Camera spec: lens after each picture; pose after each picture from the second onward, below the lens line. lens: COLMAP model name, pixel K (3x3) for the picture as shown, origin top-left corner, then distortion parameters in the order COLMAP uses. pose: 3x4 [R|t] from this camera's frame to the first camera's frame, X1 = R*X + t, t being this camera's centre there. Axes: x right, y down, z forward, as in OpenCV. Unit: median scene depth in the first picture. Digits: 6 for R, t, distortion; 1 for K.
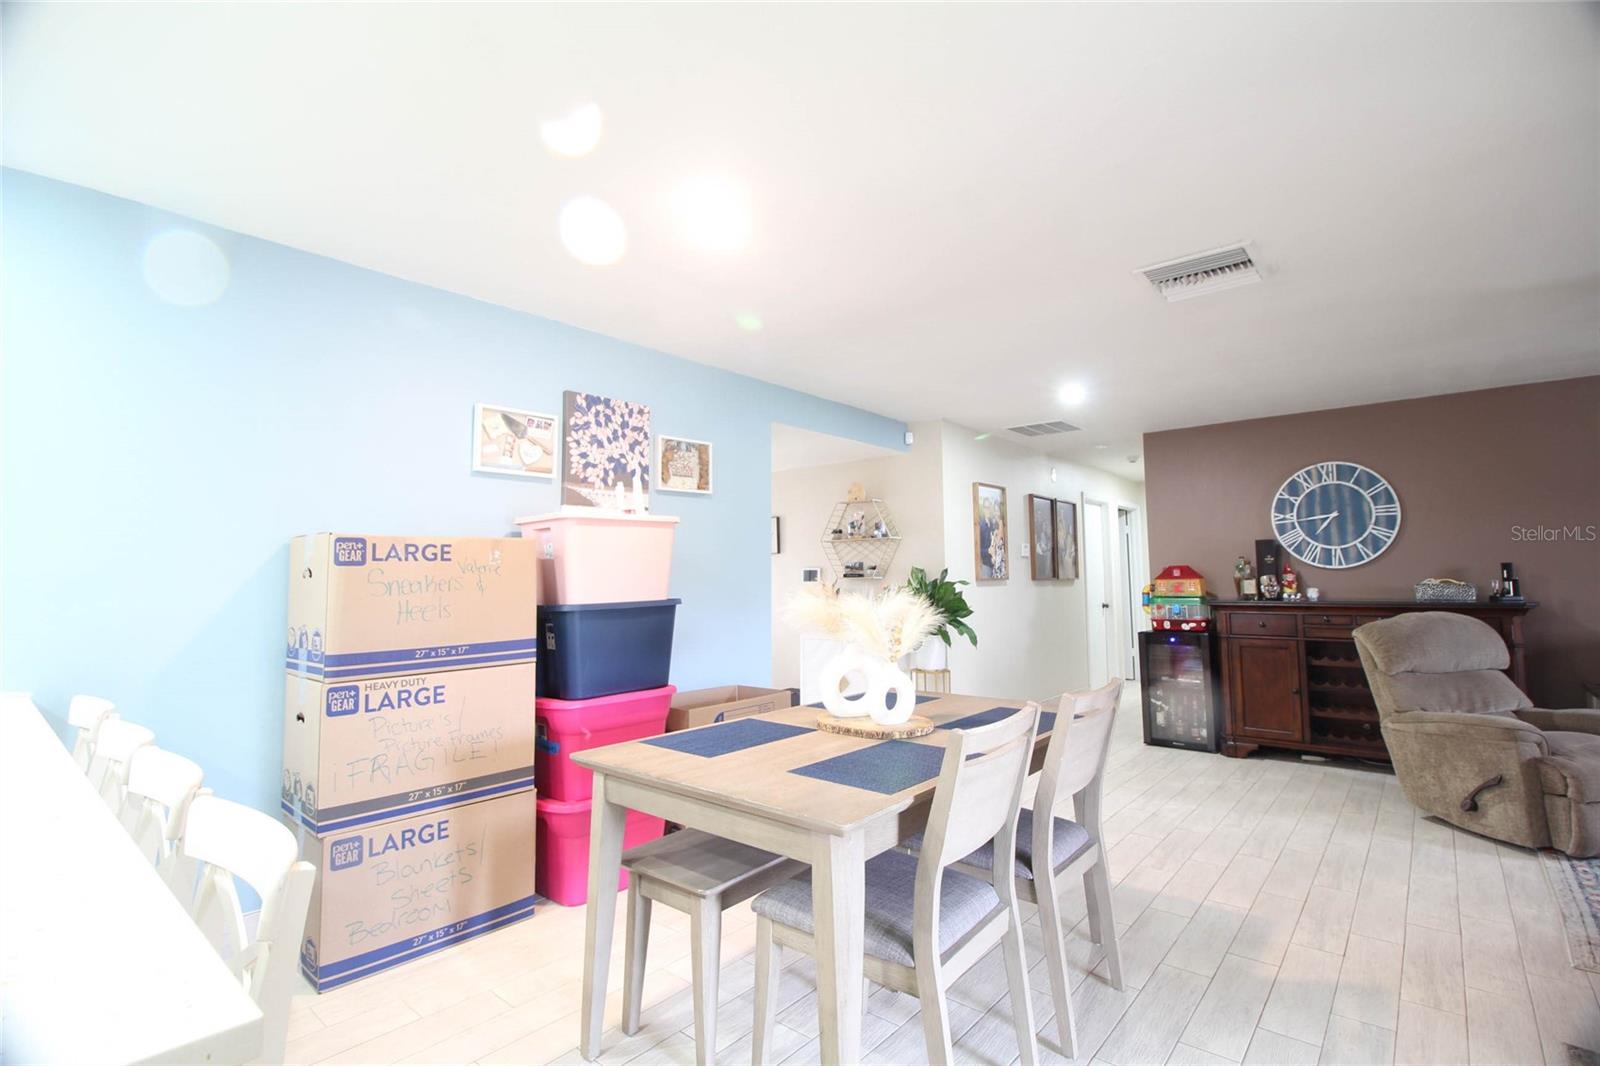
lens RADIAL K [[740.1, 0, 807.8], [0, 740.1, 519.2], [0, 0, 1]] dist [-0.013742, -0.006856]
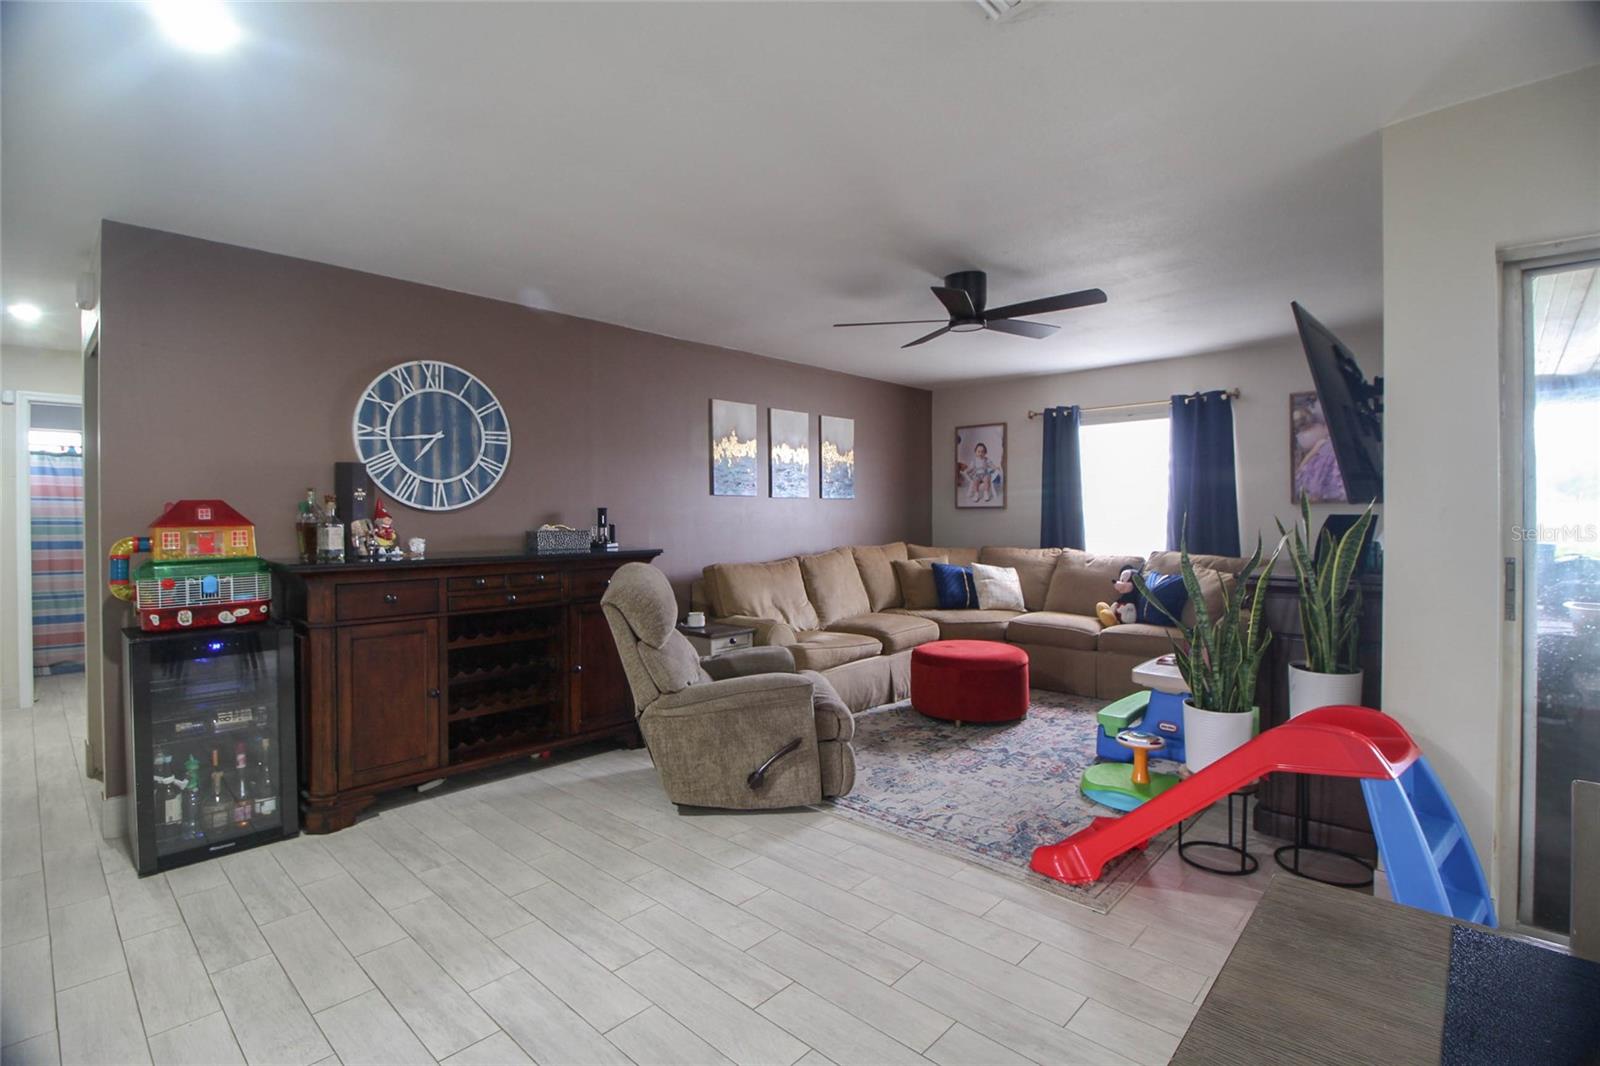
lens RADIAL K [[740.1, 0, 805.9], [0, 740.1, 520.7], [0, 0, 1]] dist [-0.013742, -0.006856]
pose [[0.039738, 0.003745, 0.999203, 0.013064], [-0.075437, 0.997150, -0.000737, 0.049510], [-0.996358, -0.075348, 0.039907, 0.602377]]
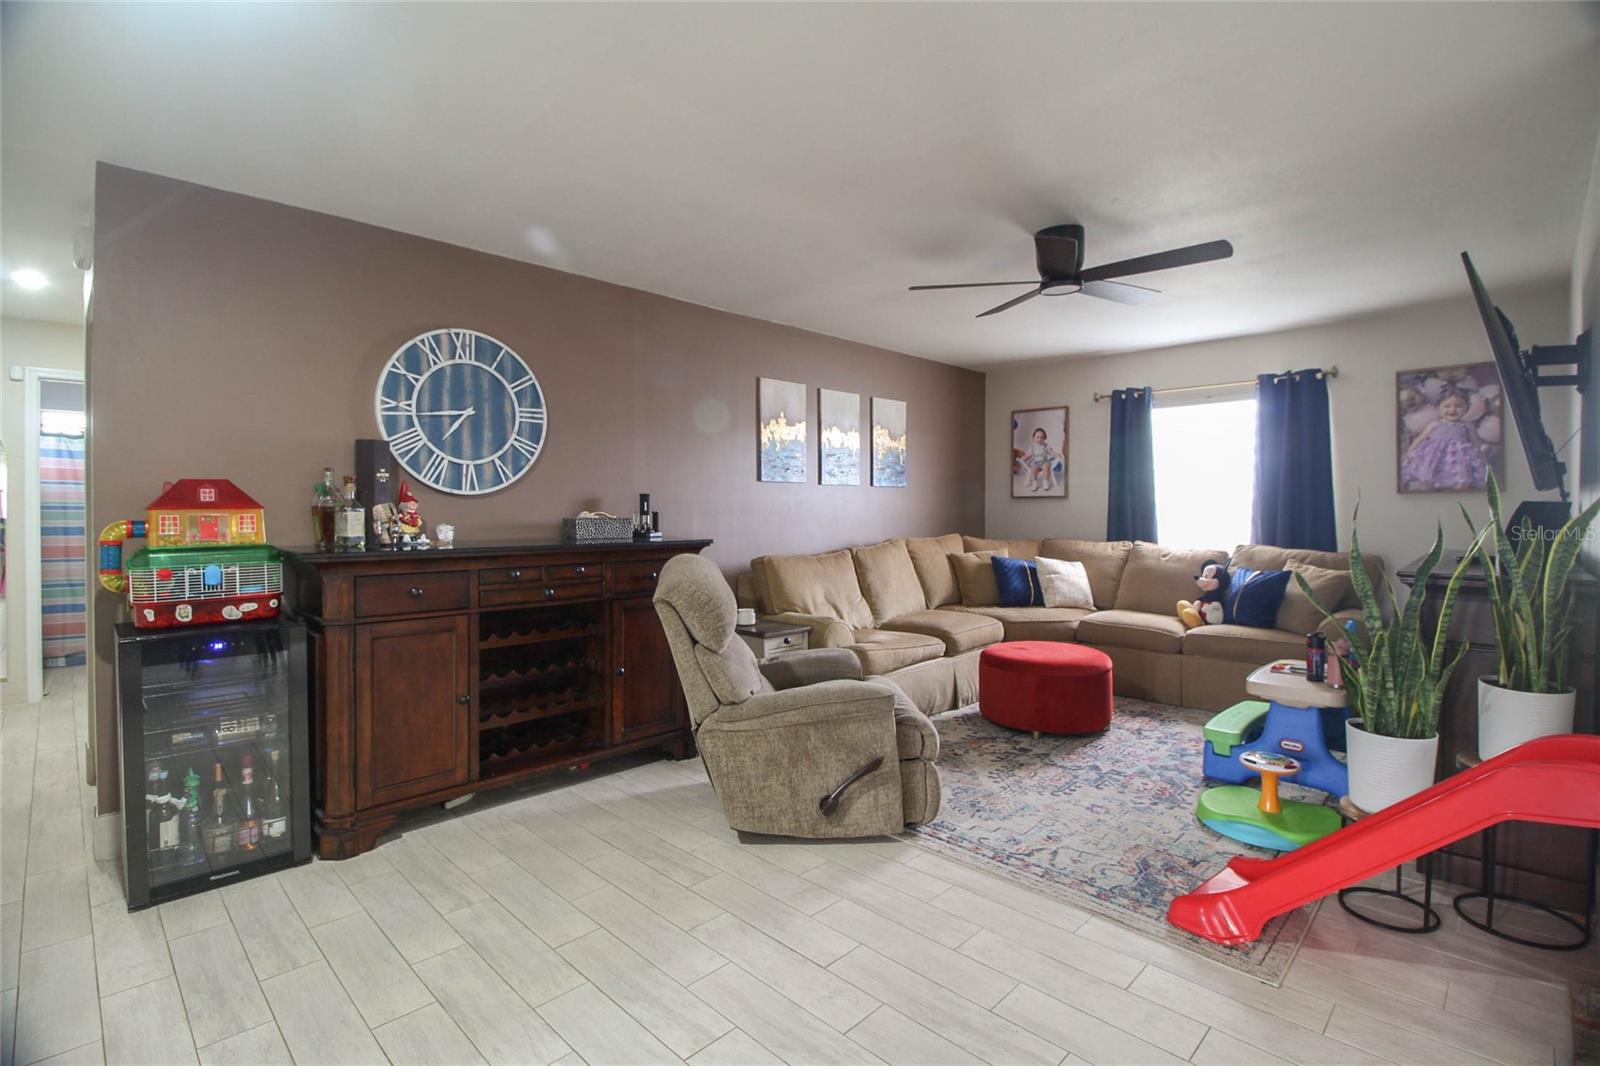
lens RADIAL K [[740.1, 0, 803.4], [0, 740.1, 512.4], [0, 0, 1]] dist [-0.013742, -0.006856]
pose [[0.069135, 0.004983, 0.997595, 0.087507], [-0.080450, 0.996758, 0.000596, 0.057443], [-0.994358, -0.080297, 0.069311, 0.648041]]
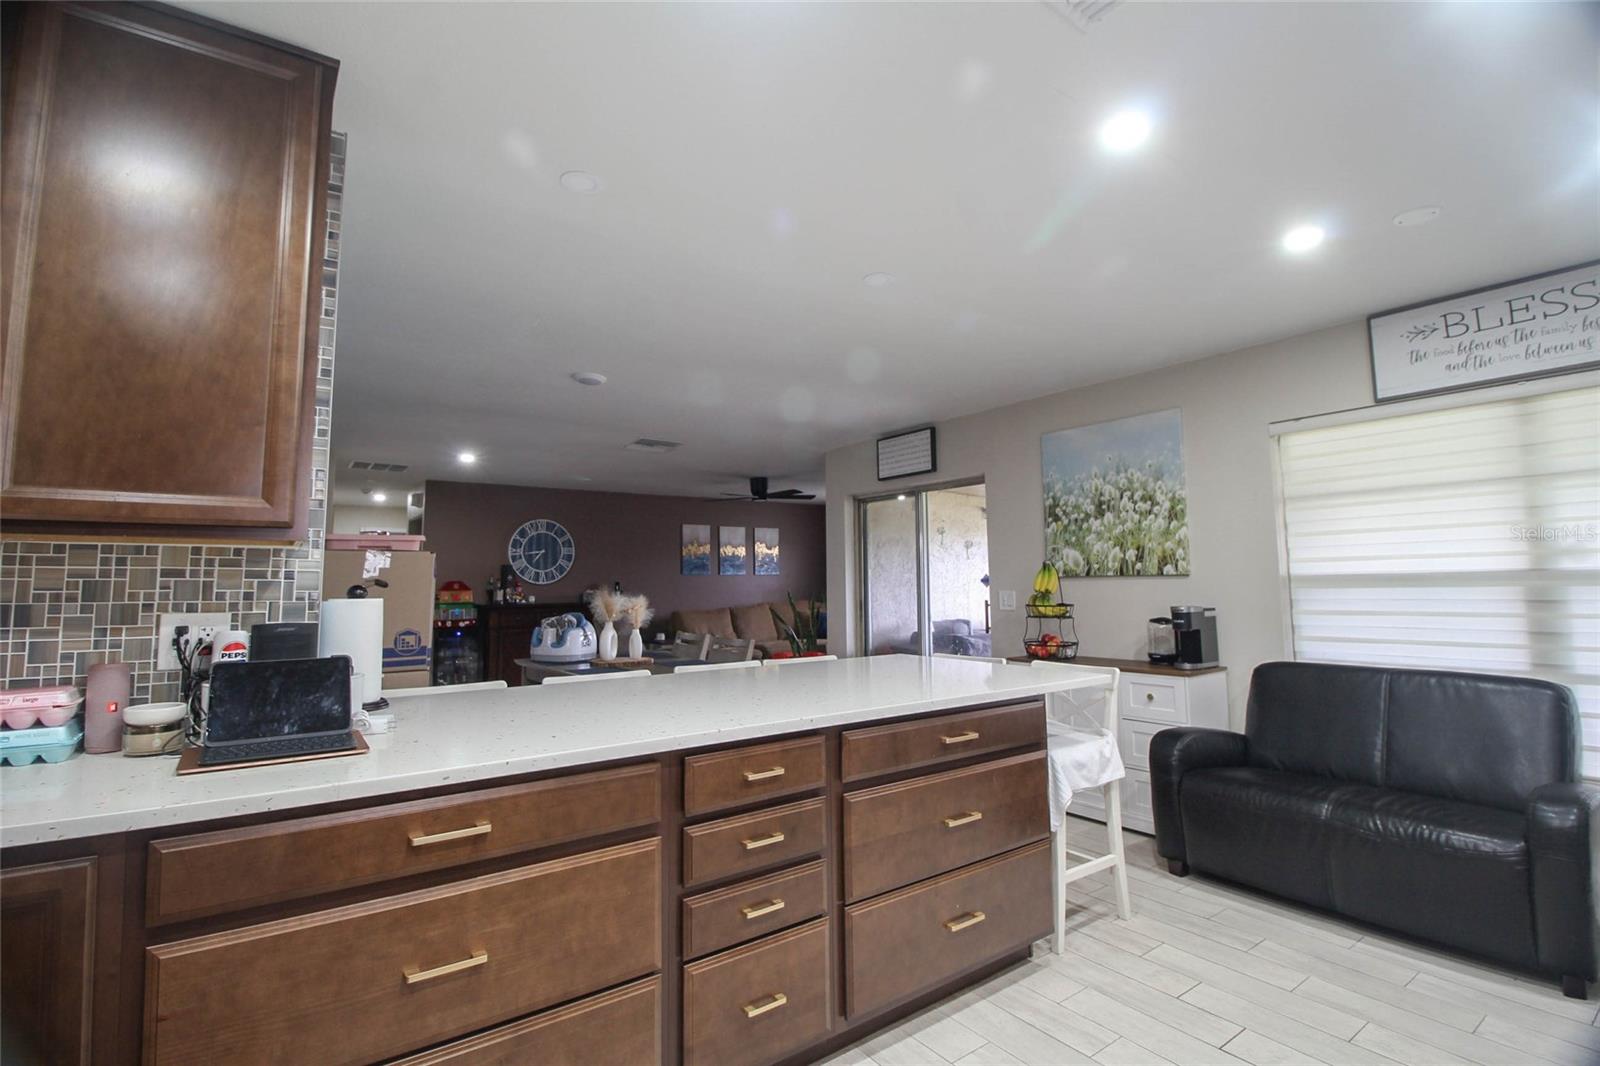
lens RADIAL K [[740.1, 0, 802.9], [0, 740.1, 509.2], [0, 0, 1]] dist [-0.013742, -0.006856]
pose [[0.233150, 0.104813, 0.966776, -0.764557], [-0.070467, 0.993382, -0.090703, 0.008523], [-0.969884, -0.046978, 0.238993, 0.033799]]
